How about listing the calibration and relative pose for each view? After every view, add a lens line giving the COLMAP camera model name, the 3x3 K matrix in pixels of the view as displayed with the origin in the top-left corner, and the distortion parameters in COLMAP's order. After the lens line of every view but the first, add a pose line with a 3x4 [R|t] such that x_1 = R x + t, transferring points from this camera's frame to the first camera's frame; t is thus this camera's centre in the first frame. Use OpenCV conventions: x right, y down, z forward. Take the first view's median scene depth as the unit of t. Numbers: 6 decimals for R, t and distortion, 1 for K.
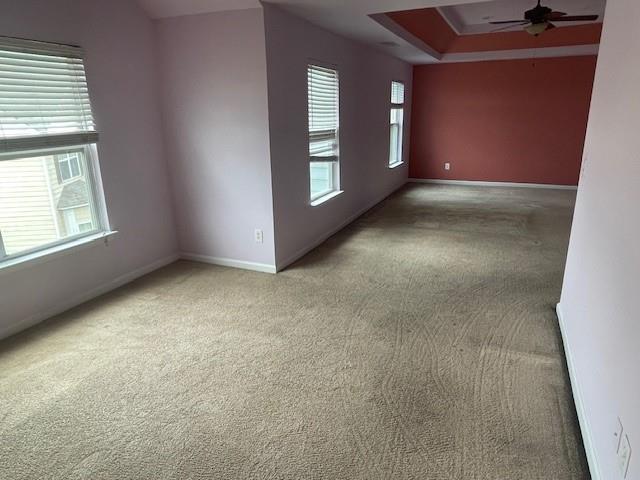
lens RADIAL K [[485.8, 0, 320.0], [0, 485.8, 240.0], [0, 0, 1]] dist [0.091703, -0.117556]
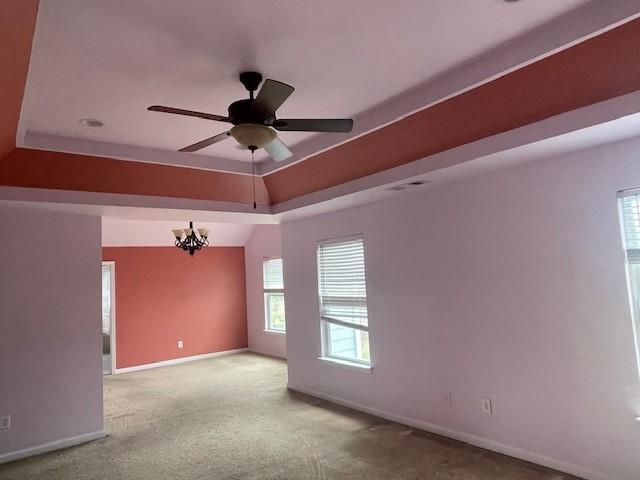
lens RADIAL K [[485.8, 0, 320.0], [0, 485.8, 240.0], [0, 0, 1]] dist [0.091703, -0.117556]
pose [[-0.478036, -0.031602, -0.877771, 1.034000], [-0.181317, 0.981378, 0.063414, -0.430285], [0.859422, 0.189470, -0.474864, 1.523272]]
